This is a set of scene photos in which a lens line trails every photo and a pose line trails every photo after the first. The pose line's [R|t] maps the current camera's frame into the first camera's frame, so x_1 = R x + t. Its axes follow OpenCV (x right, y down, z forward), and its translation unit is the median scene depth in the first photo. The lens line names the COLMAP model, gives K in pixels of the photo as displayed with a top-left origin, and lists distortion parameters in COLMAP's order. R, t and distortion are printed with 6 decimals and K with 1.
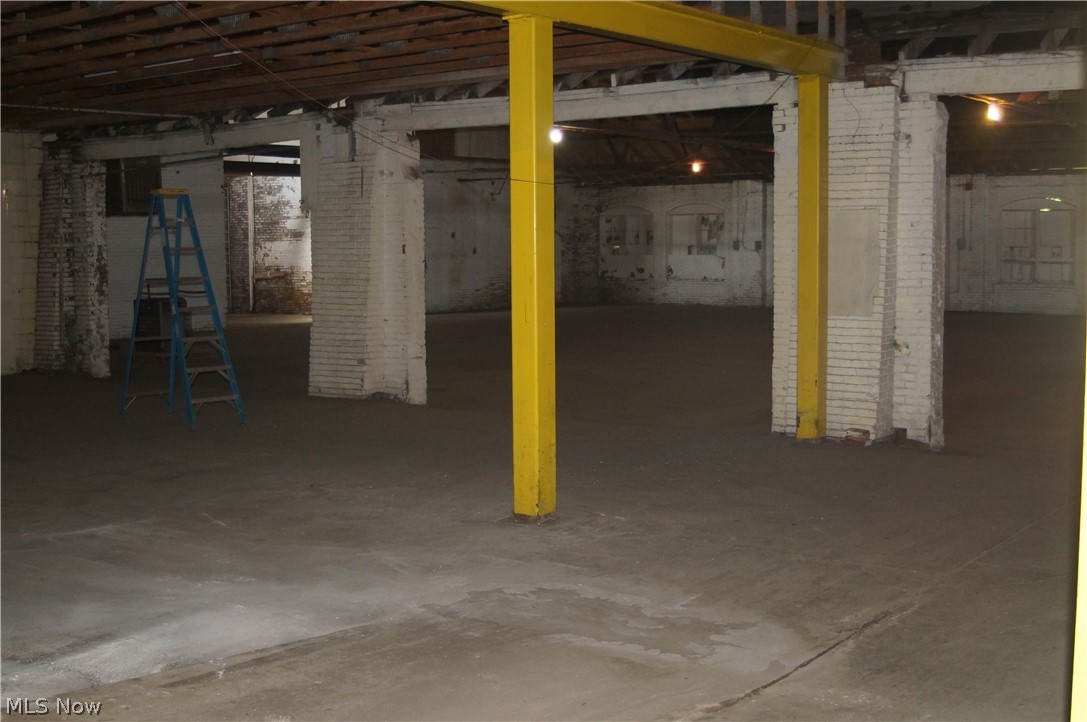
lens RADIAL K [[1360.3, 0, 543.5], [0, 1360.3, 364.2], [0, 0, 1]] dist [-0.142615, 0.000000]
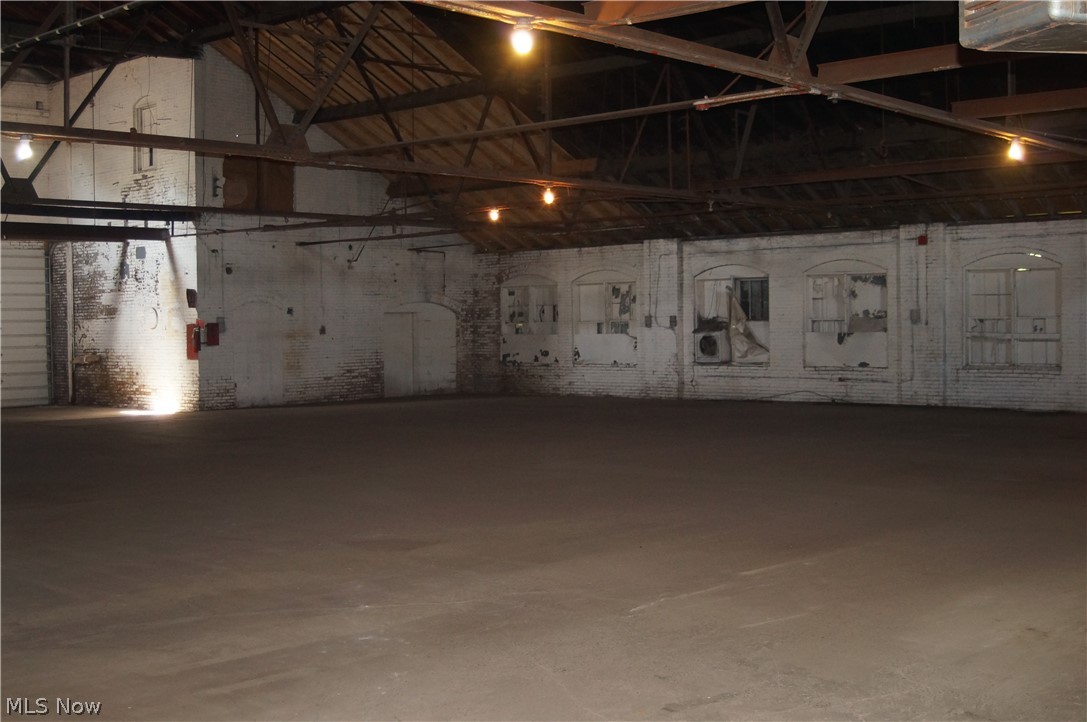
lens RADIAL K [[1360.3, 0, 537.4], [0, 1360.3, 362.4], [0, 0, 1]] dist [-0.142615, 0.000000]
pose [[0.994569, -0.001579, -0.104072, 0.183313], [-0.004757, 0.998150, -0.060610, -0.017426], [0.103975, 0.060775, 0.992721, 0.233358]]
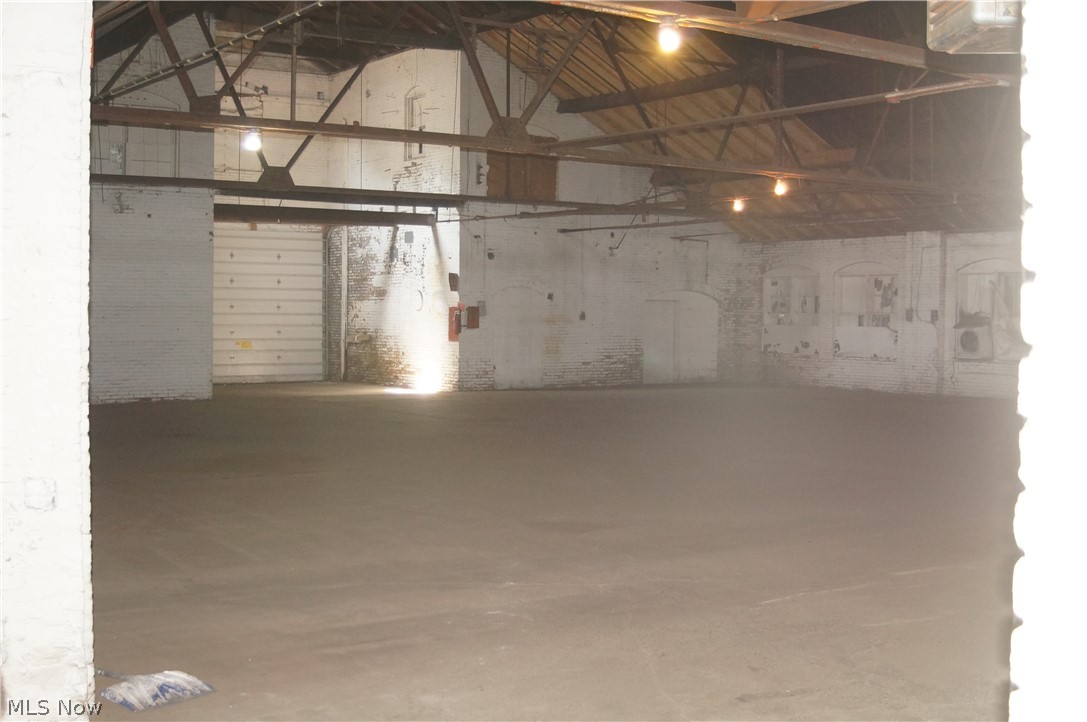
lens RADIAL K [[1360.3, 0, 534.0], [0, 1360.3, 358.7], [0, 0, 1]] dist [-0.142615, 0.000000]
pose [[0.947023, 0.027942, -0.319949, 0.212353], [-0.045662, 0.997802, -0.048016, -0.018226], [0.317905, 0.060082, 0.946217, 0.232162]]
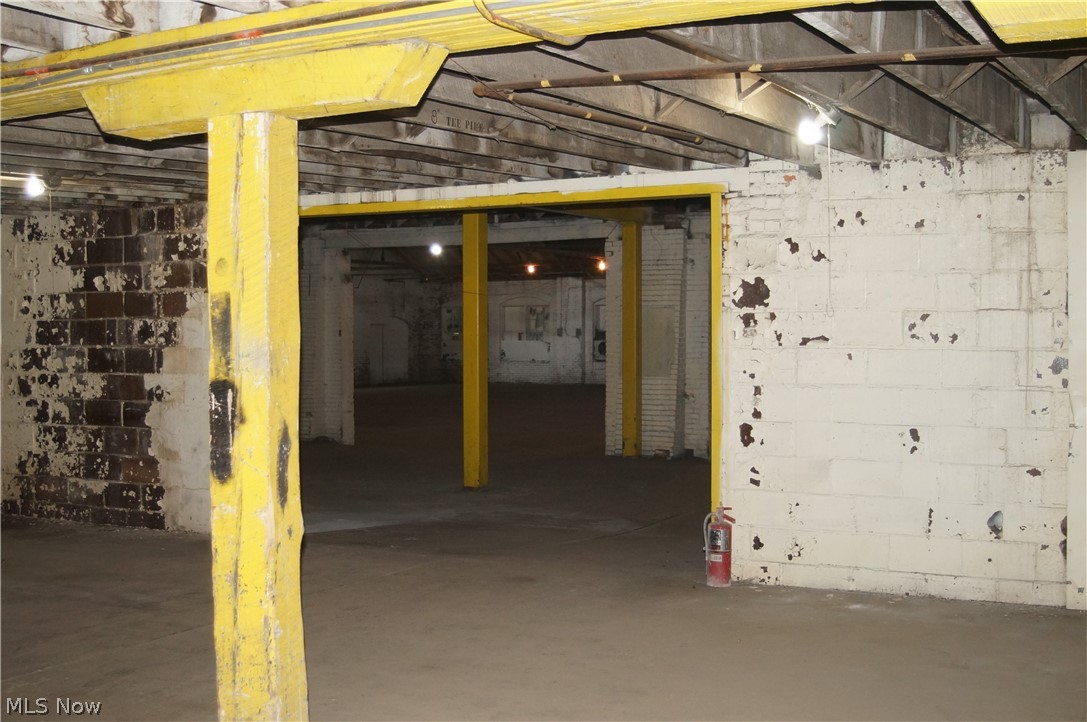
lens RADIAL K [[1360.3, 0, 538.4], [0, 1360.3, 359.0], [0, 0, 1]] dist [-0.142615, 0.000000]
pose [[0.990602, 0.002339, 0.136754, -0.043490], [0.007001, 0.997676, -0.067773, 0.017788], [-0.136595, 0.068093, 0.988284, -0.189813]]
